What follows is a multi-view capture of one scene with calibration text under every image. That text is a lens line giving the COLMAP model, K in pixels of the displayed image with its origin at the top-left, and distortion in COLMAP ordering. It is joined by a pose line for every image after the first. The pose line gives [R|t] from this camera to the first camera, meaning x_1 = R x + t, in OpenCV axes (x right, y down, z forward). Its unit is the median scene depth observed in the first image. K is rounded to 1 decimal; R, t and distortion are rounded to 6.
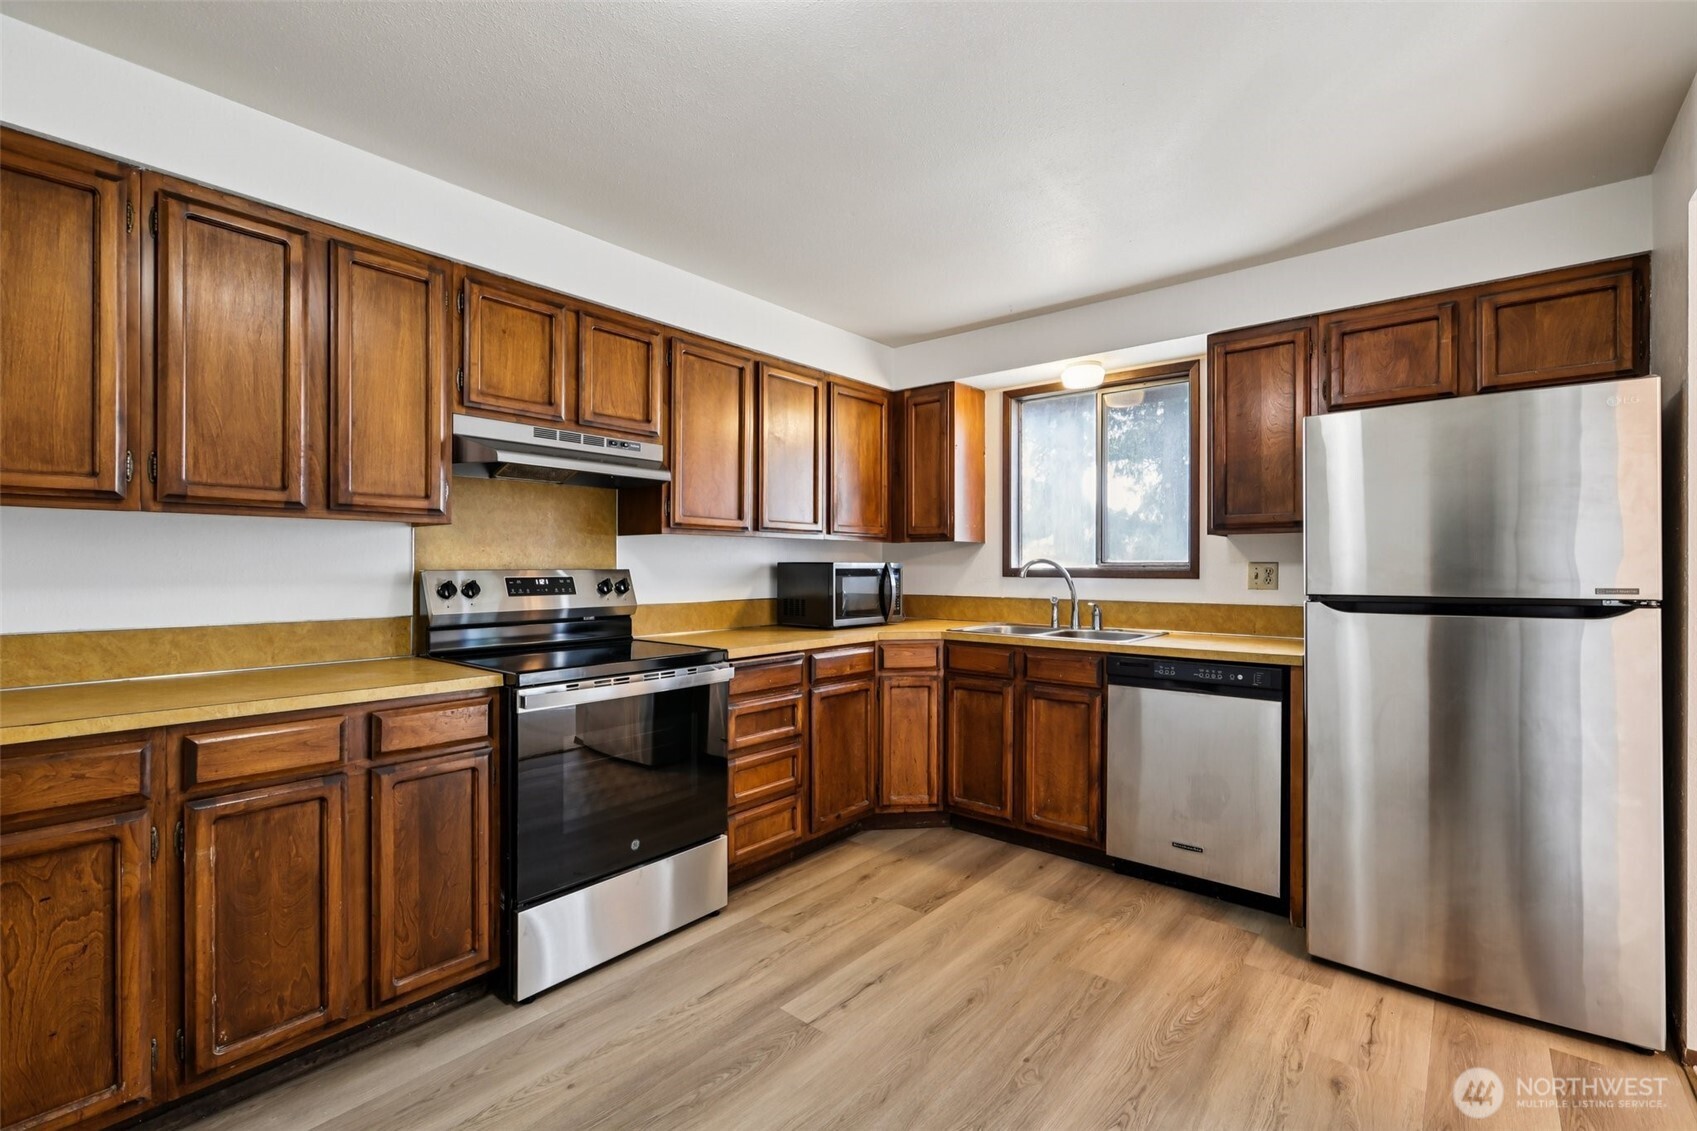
lens RADIAL K [[754.5, 0, 845.0], [0, 754.5, 568.0], [0, 0, 1]] dist [-0.005614, 0.002811]
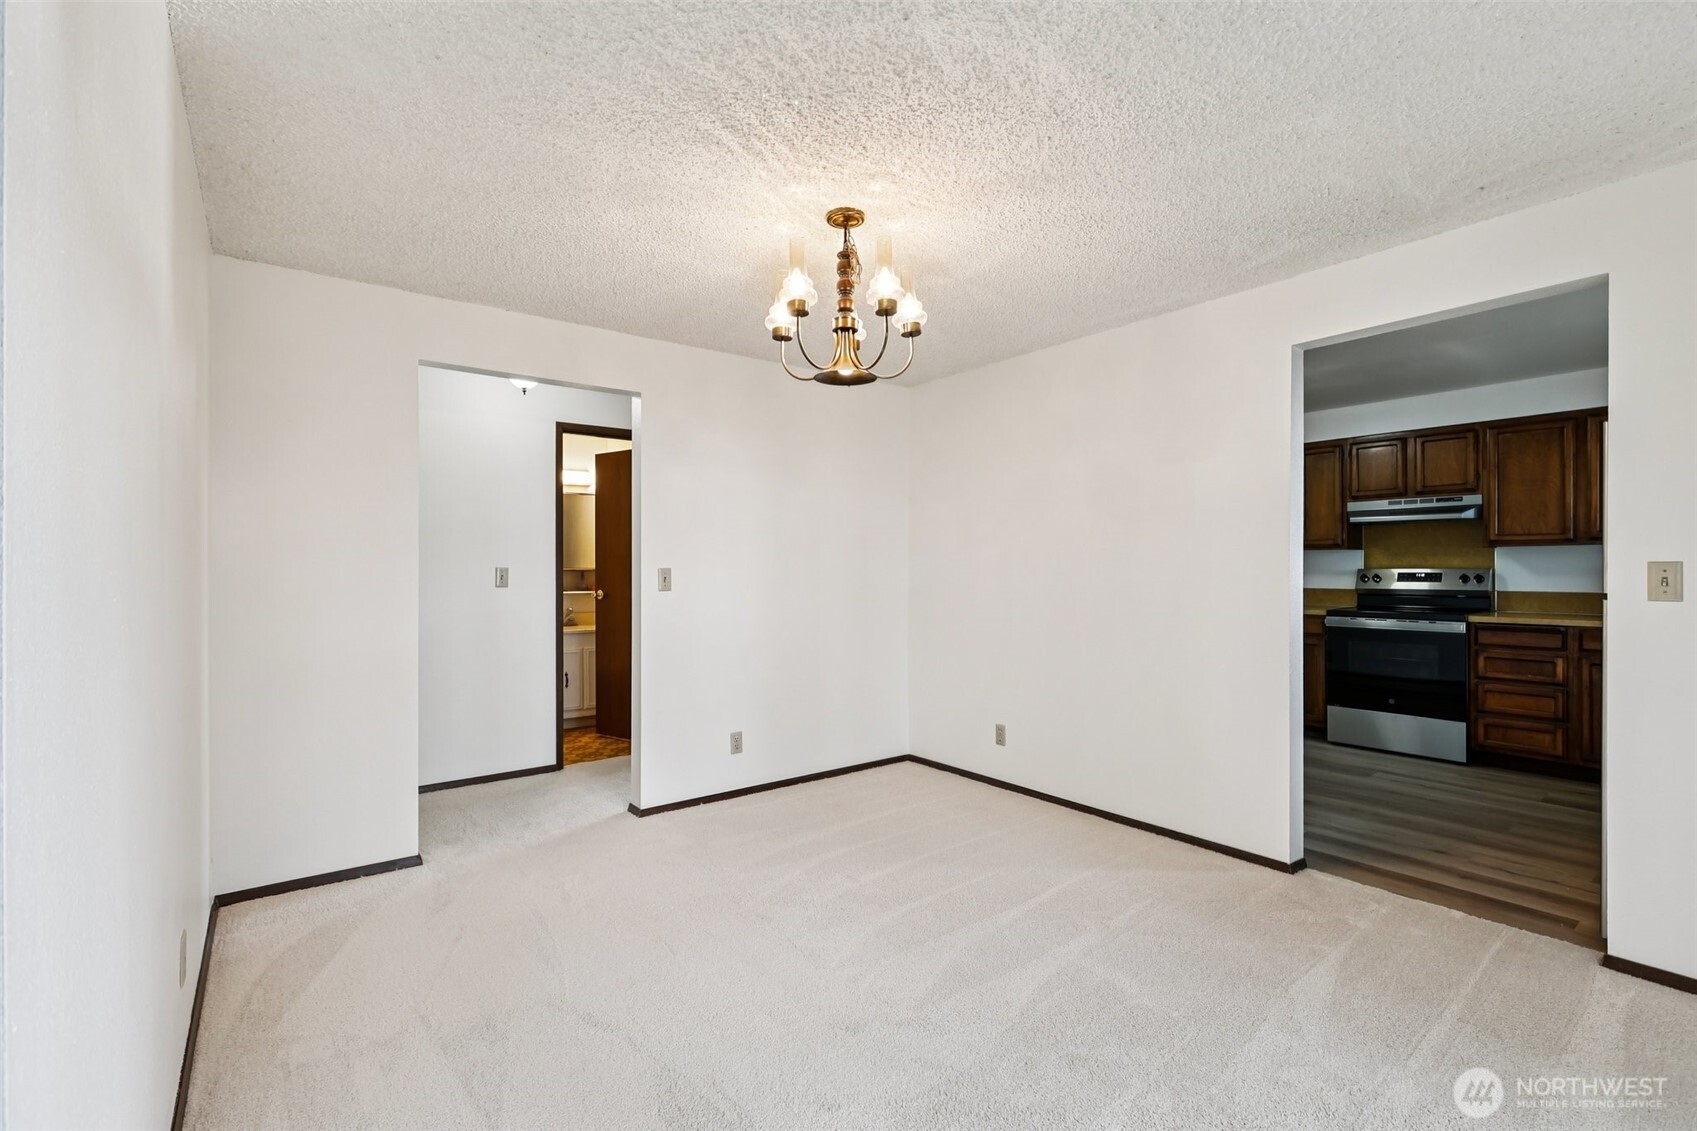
lens RADIAL K [[754.5, 0, 862.6], [0, 754.5, 571.4], [0, 0, 1]] dist [-0.005614, 0.002811]
pose [[-0.213817, -0.001260, -0.976873, 1.674970], [-0.002659, 0.999996, -0.000708, 0.013034], [0.976870, 0.002446, -0.213820, 0.015306]]
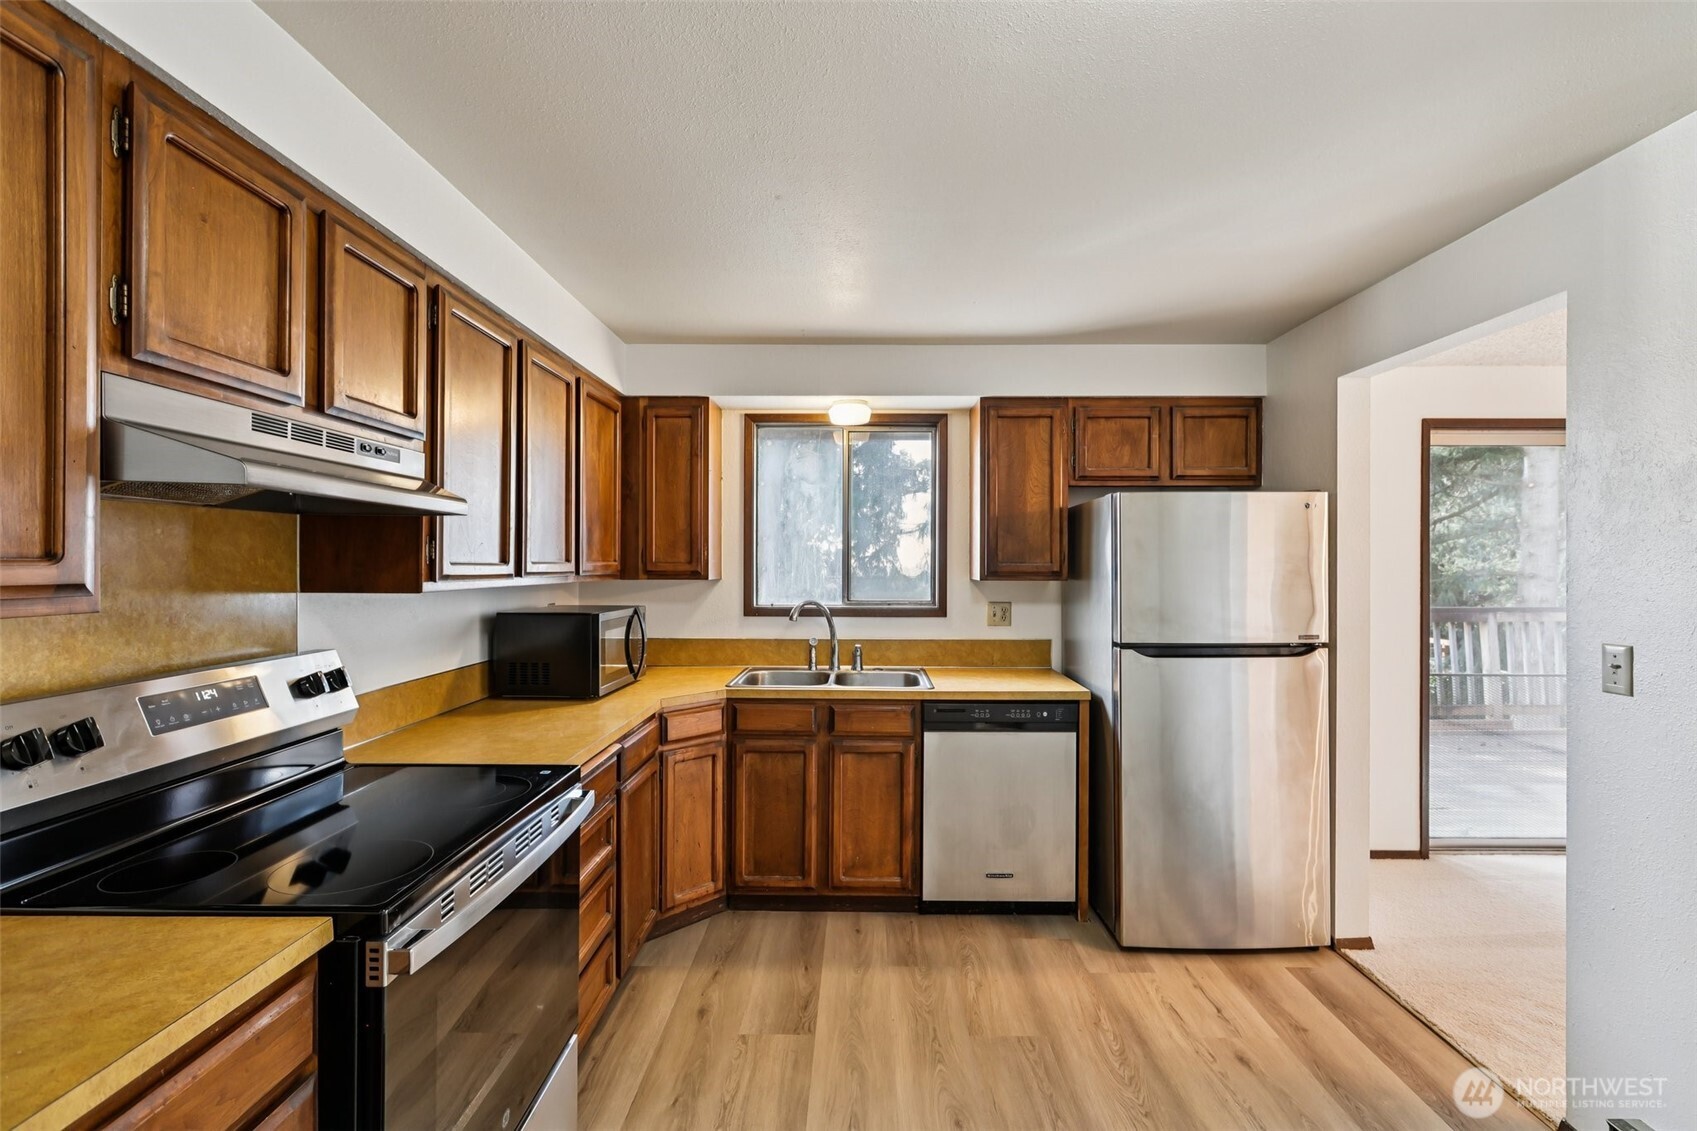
lens RADIAL K [[754.5, 0, 853.6], [0, 754.5, 565.3], [0, 0, 1]] dist [-0.005614, 0.002811]
pose [[0.770748, -0.001143, 0.637140, -0.365021], [-0.000313, 0.999998, 0.002173, -0.069958], [-0.637141, -0.001874, 0.770745, 0.280461]]
